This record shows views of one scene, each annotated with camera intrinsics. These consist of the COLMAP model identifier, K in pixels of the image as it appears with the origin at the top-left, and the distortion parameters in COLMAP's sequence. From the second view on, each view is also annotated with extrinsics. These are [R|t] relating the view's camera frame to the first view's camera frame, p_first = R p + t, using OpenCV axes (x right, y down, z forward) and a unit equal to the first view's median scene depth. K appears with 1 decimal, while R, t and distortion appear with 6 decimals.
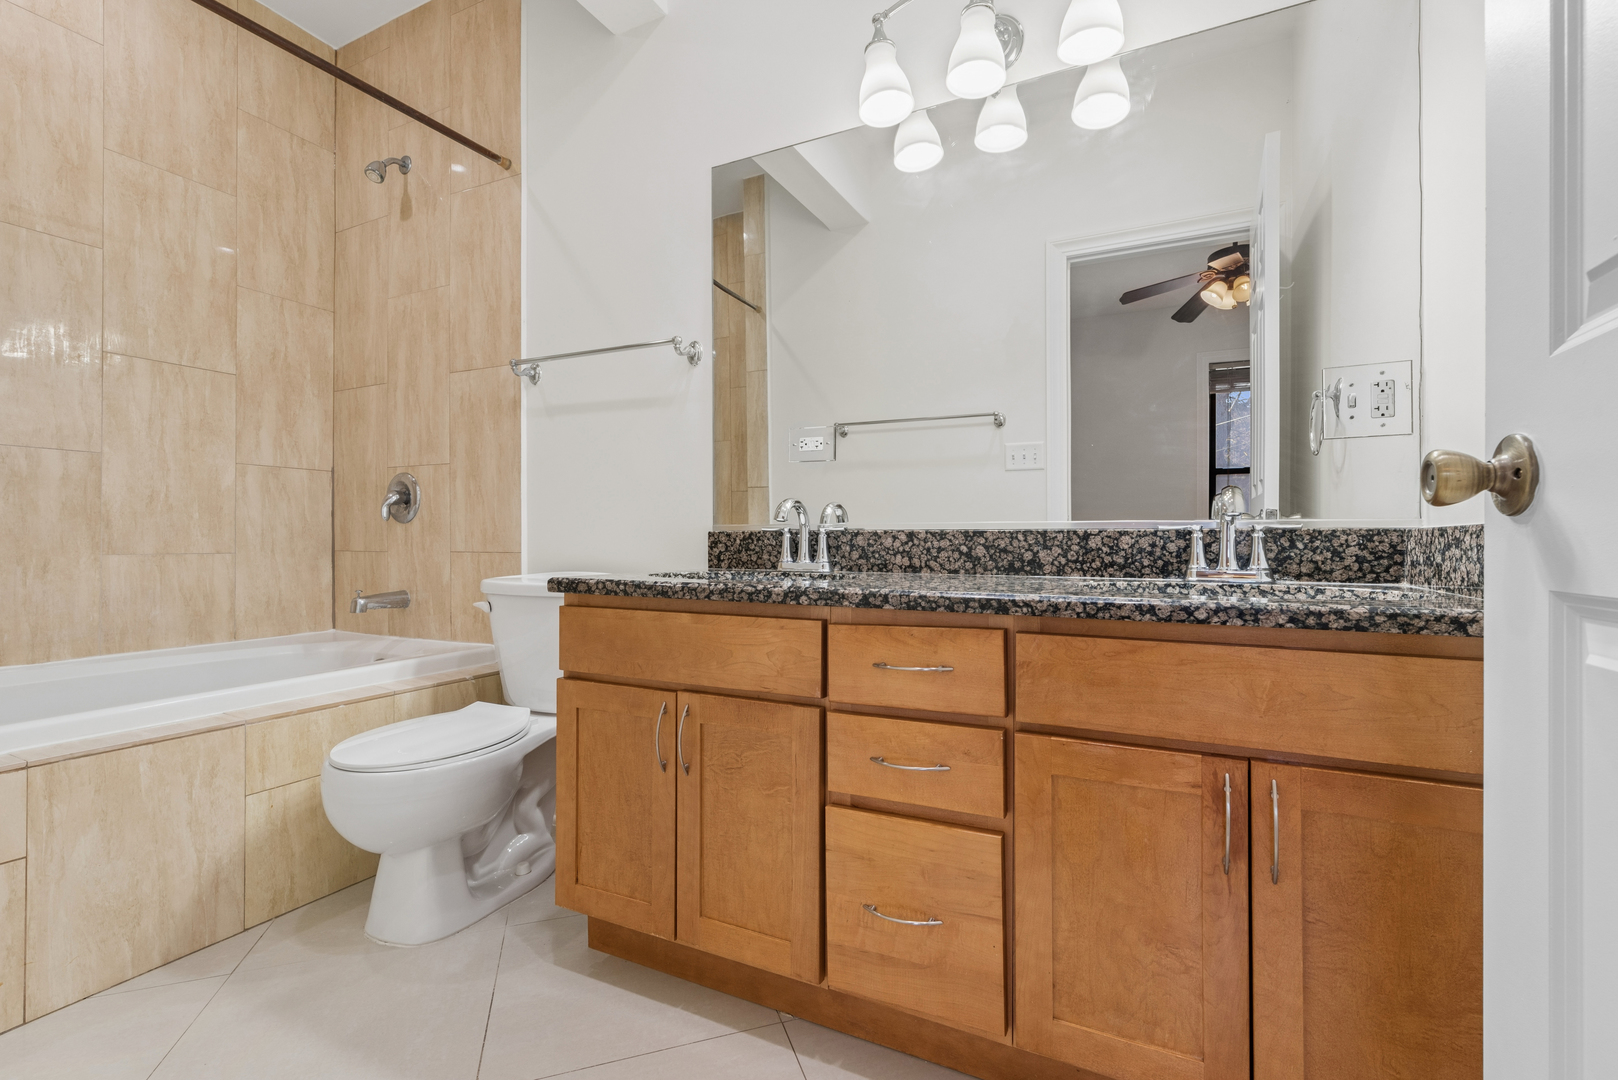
lens RADIAL K [[698.6, 0, 813.3], [0, 698.6, 547.2], [0, 0, 1]] dist [0.001406, 0.000054]
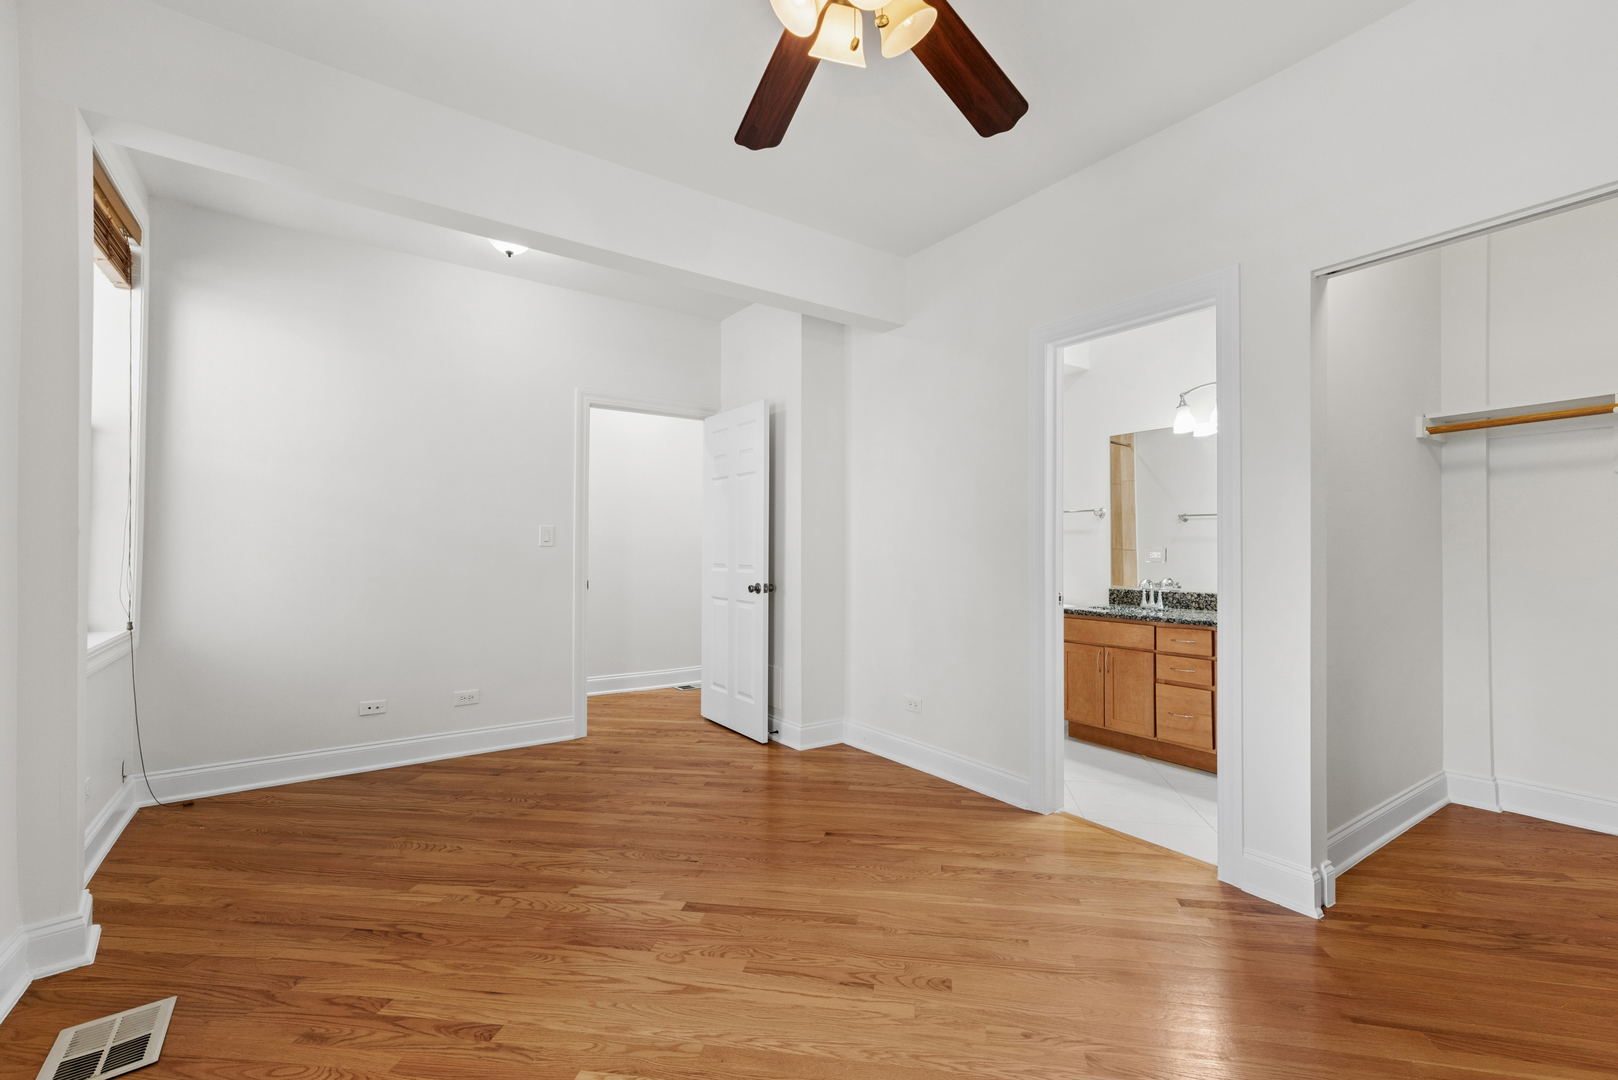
lens RADIAL K [[698.6, 0, 813.3], [0, 698.6, 547.2], [0, 0, 1]] dist [0.001406, 0.000054]
pose [[0.878927, -0.005097, -0.476928, 0.122298], [-0.000409, 0.999934, -0.011441, -0.160774], [0.476955, 0.010250, 0.878868, -1.883383]]
